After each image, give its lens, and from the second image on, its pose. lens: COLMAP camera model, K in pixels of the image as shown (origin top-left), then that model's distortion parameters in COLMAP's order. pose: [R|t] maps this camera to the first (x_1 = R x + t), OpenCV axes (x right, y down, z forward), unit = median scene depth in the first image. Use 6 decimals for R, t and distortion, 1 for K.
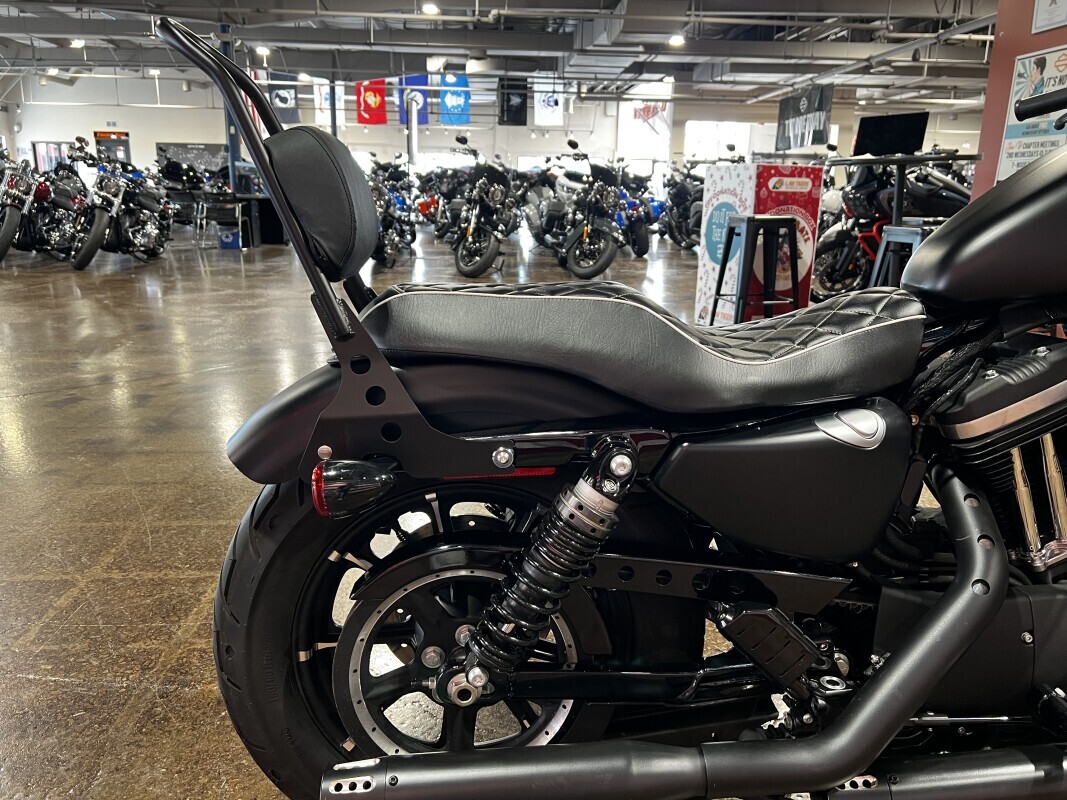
lens RADIAL K [[804.6, 0, 541.3], [0, 804.6, 400.9], [0, 0, 1]] dist [0.034992, -0.046120]
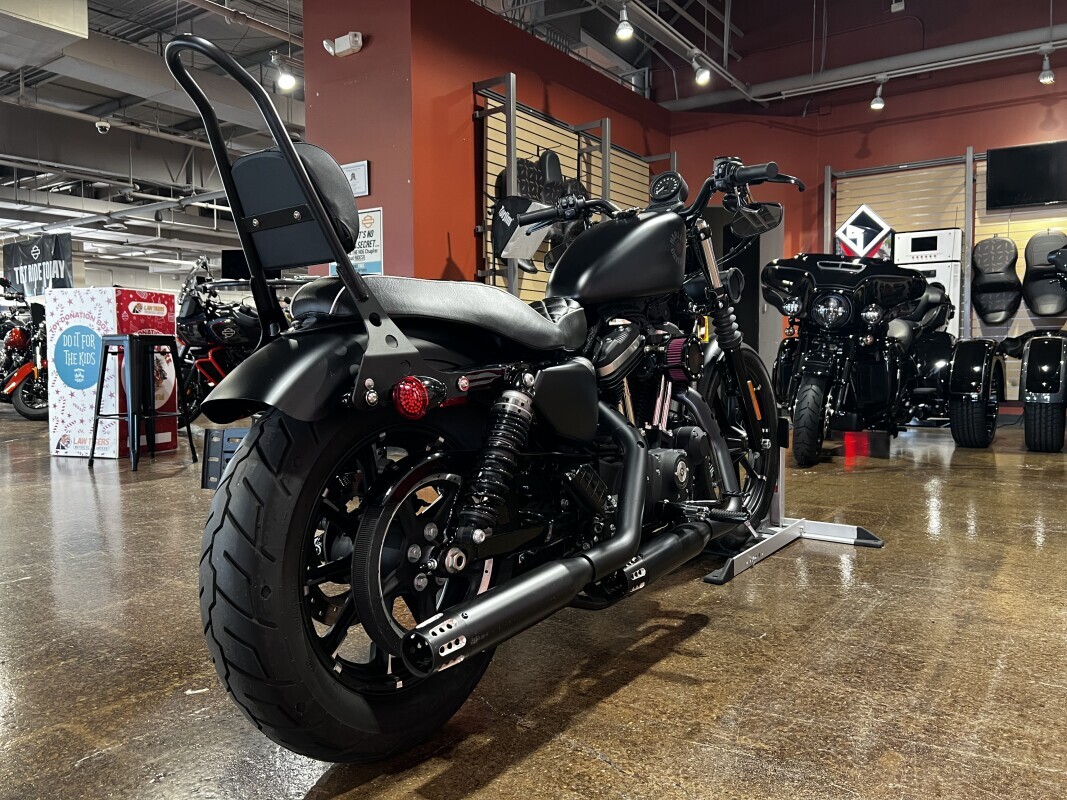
lens RADIAL K [[802.9, 0, 535.4], [0, 802.9, 397.6], [0, 0, 1]] dist [0.035930, -0.047565]
pose [[0.630466, -0.057597, 0.774077, -0.103018], [0.205795, 0.973959, -0.095145, 0.024573], [-0.748439, 0.219287, 0.625901, -0.000120]]
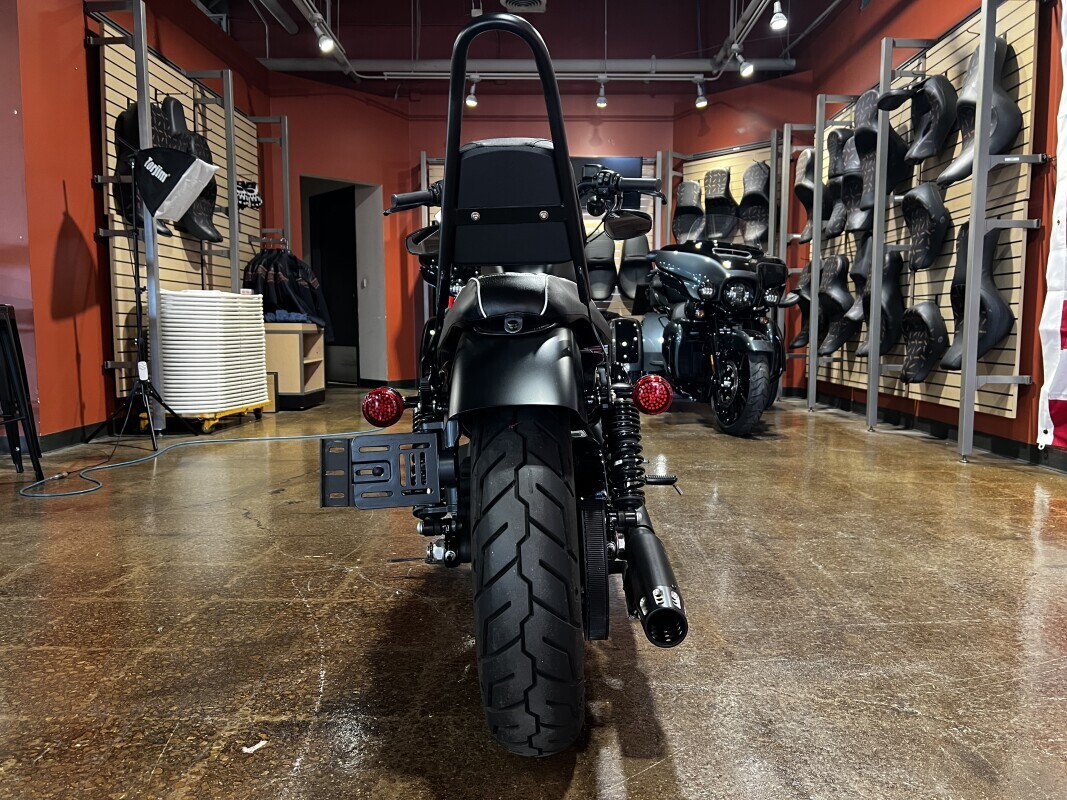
lens RADIAL K [[804.6, 0, 541.3], [0, 804.6, 400.9], [0, 0, 1]] dist [0.034992, -0.046120]
pose [[0.082264, -0.108040, 0.990737, -0.151492], [0.246557, 0.965411, 0.084805, -0.004873], [-0.965631, 0.237296, 0.106056, 0.091524]]
